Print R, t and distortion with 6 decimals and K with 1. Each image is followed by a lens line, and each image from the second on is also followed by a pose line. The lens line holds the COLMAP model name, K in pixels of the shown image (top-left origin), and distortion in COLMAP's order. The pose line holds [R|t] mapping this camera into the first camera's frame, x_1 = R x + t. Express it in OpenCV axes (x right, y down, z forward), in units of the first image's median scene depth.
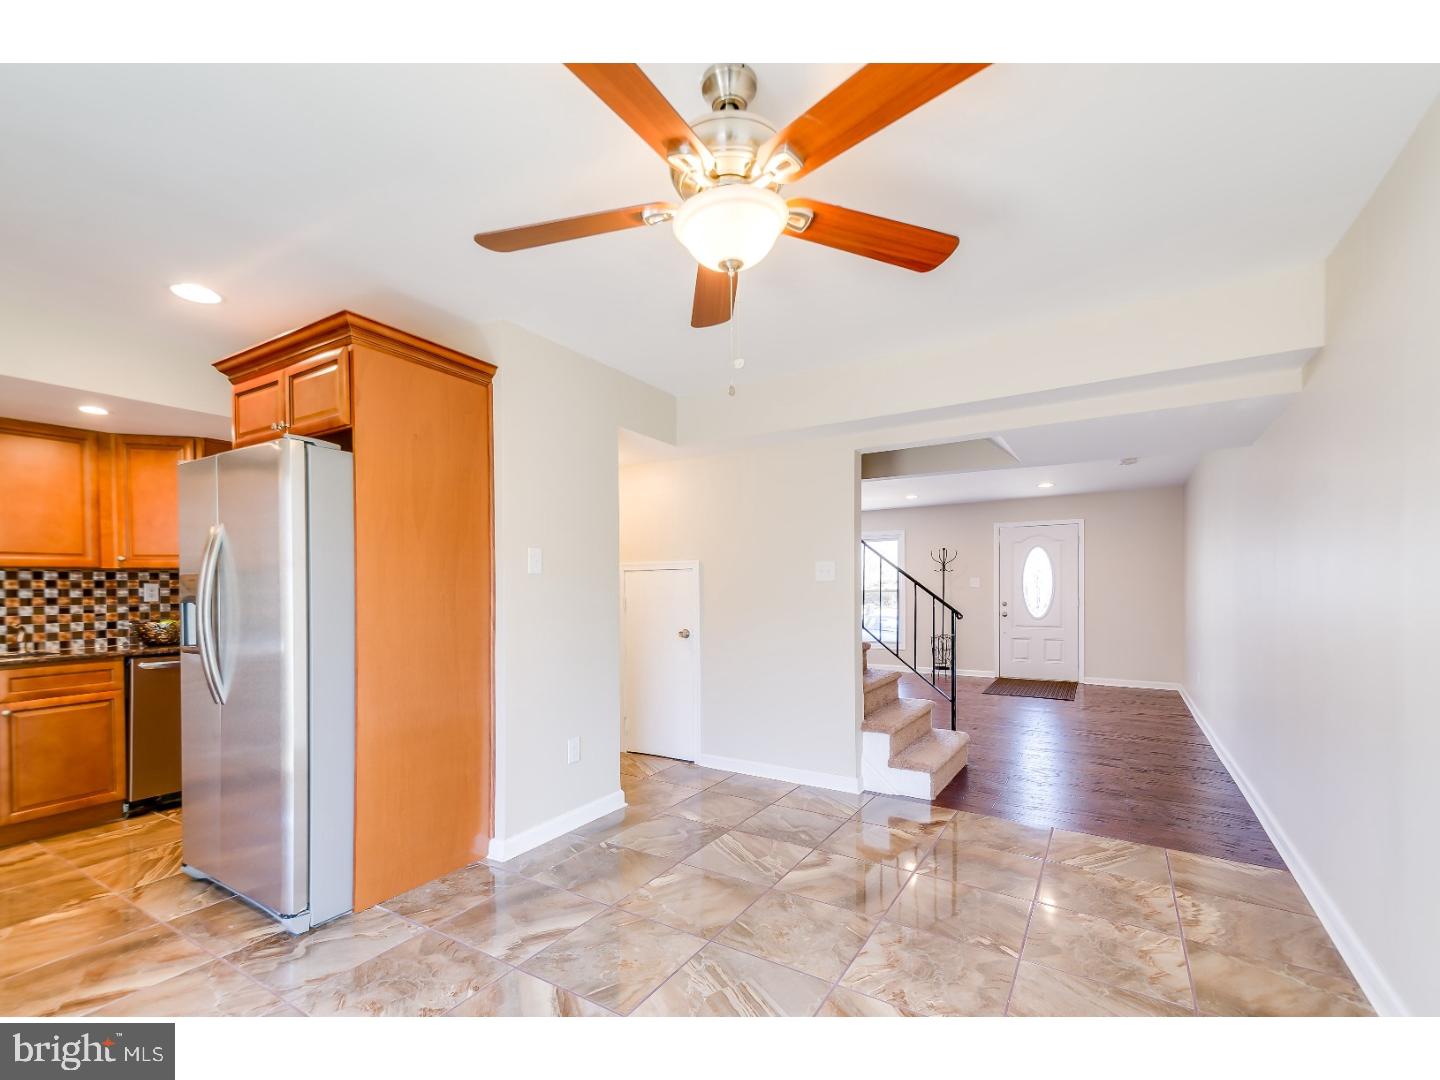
lens RADIAL K [[639.1, 0, 712.3], [0, 639.1, 597.8], [0, 0, 1]] dist [0.028994, -0.001089]
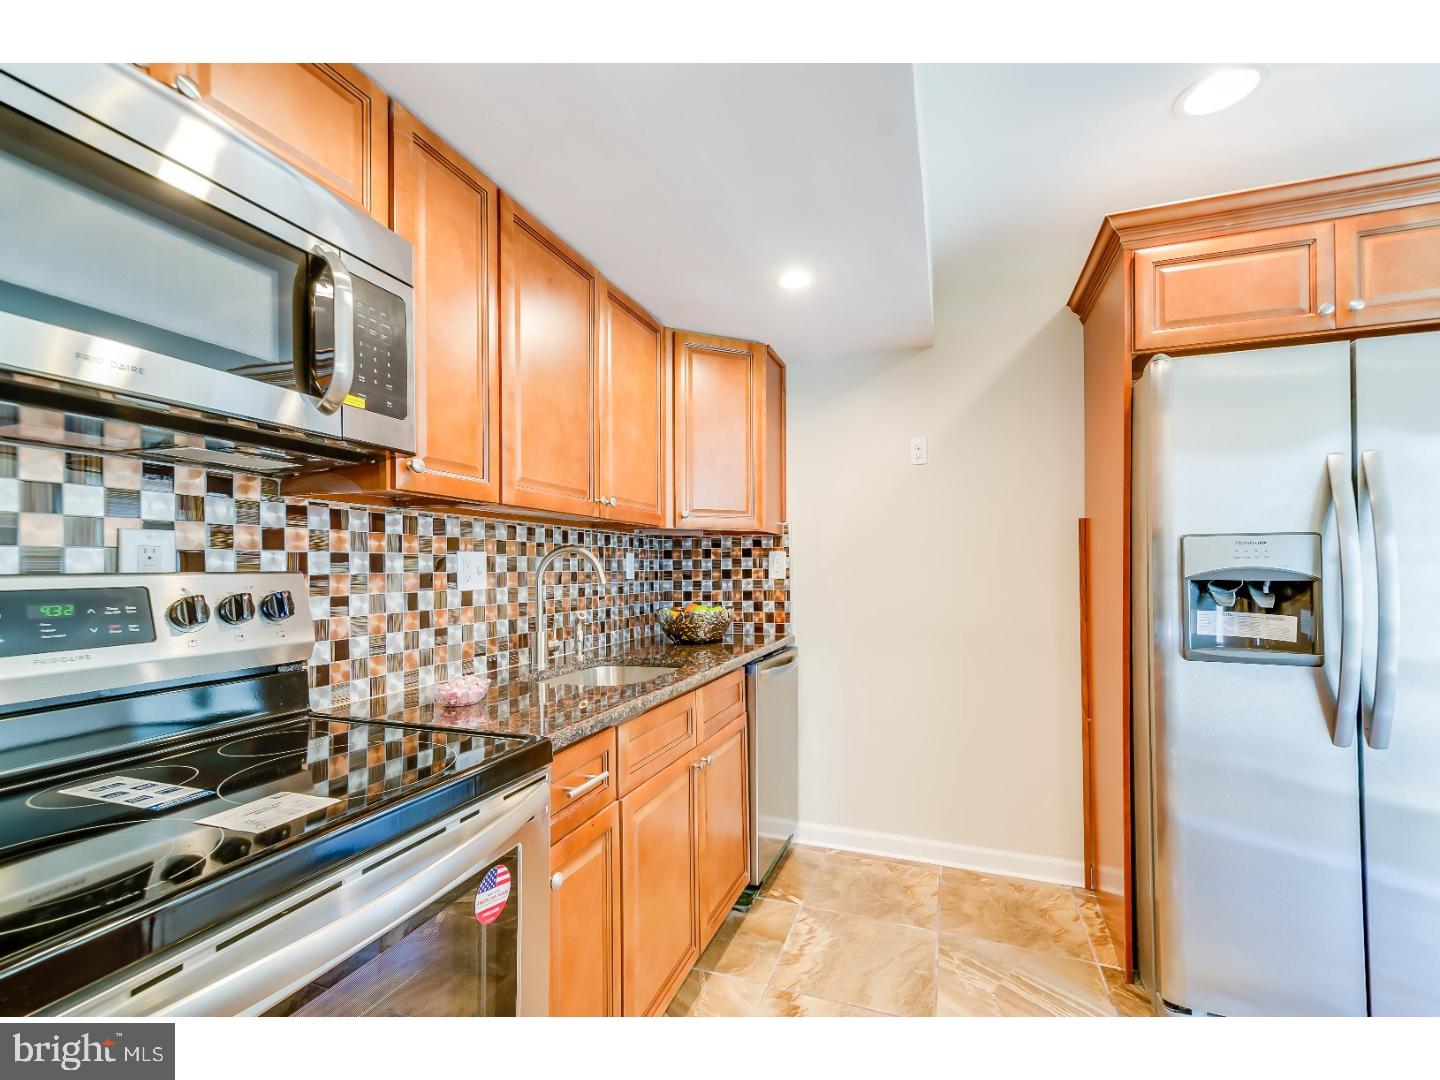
lens RADIAL K [[639.1, 0, 700.4], [0, 639.1, 563.3], [0, 0, 1]] dist [0.028994, -0.001089]
pose [[0.982517, 0.004215, 0.186128, -0.983715], [0.001670, 0.999504, -0.031451, 0.011703], [-0.186168, 0.031212, 0.982022, 0.351786]]
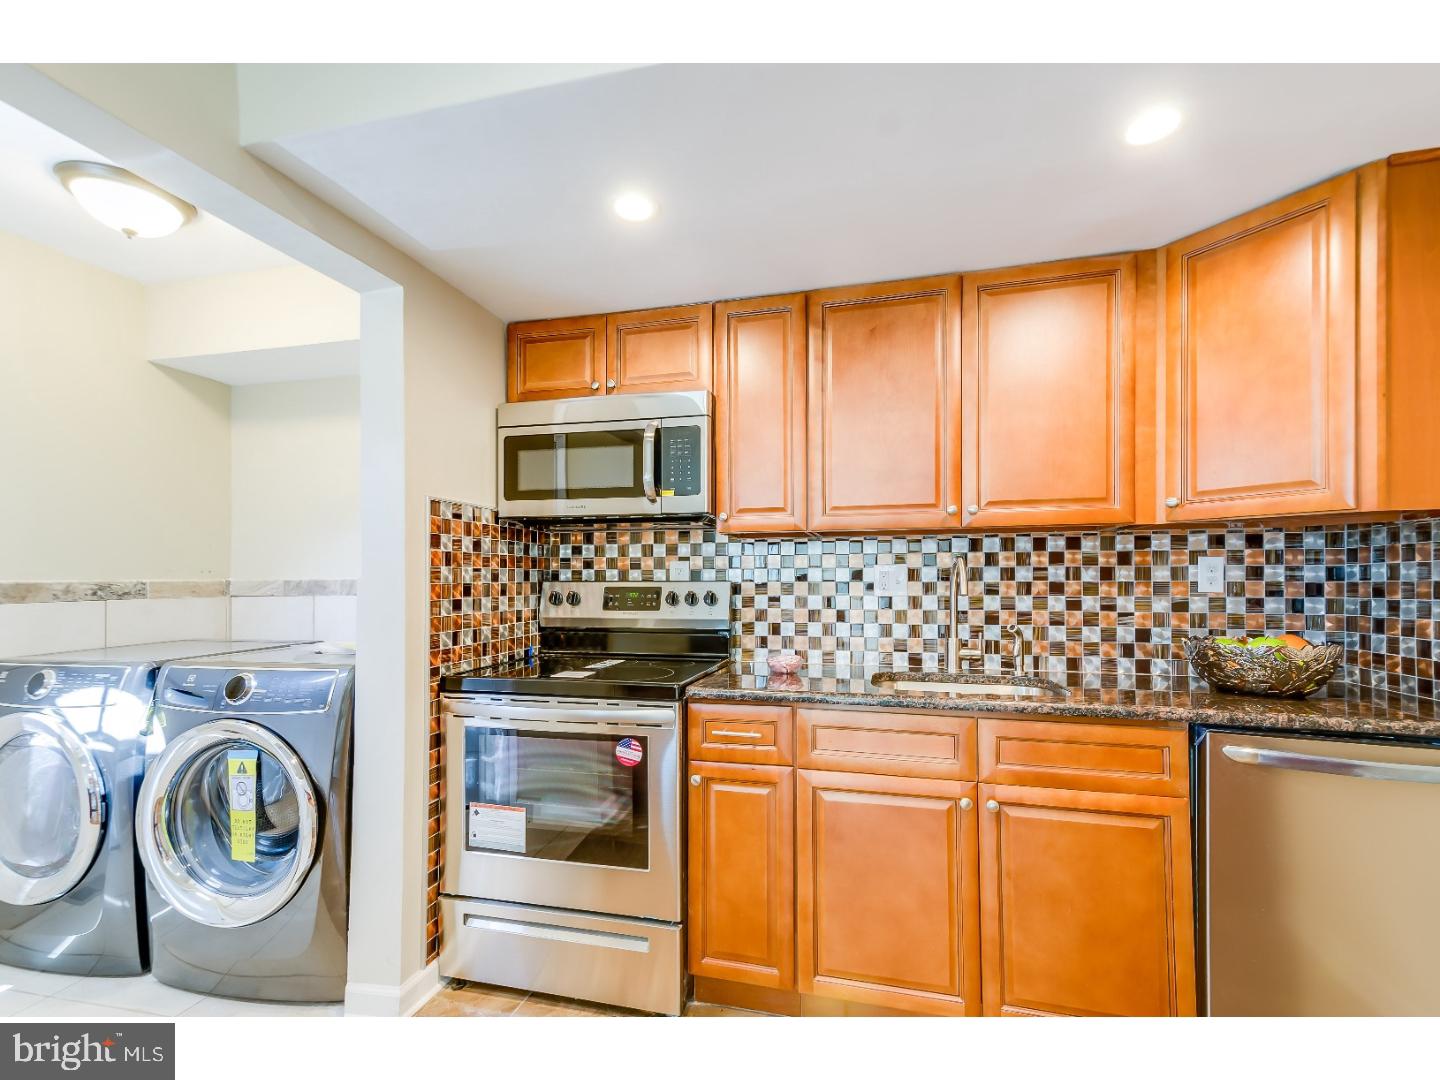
lens RADIAL K [[639.1, 0, 721.0], [0, 639.1, 567.6], [0, 0, 1]] dist [0.028994, -0.001089]
pose [[0.311581, -0.007261, -0.950192, -0.546019], [-0.019684, 0.999707, -0.014094, 0.001275], [0.950016, 0.023095, 0.311346, 0.529988]]
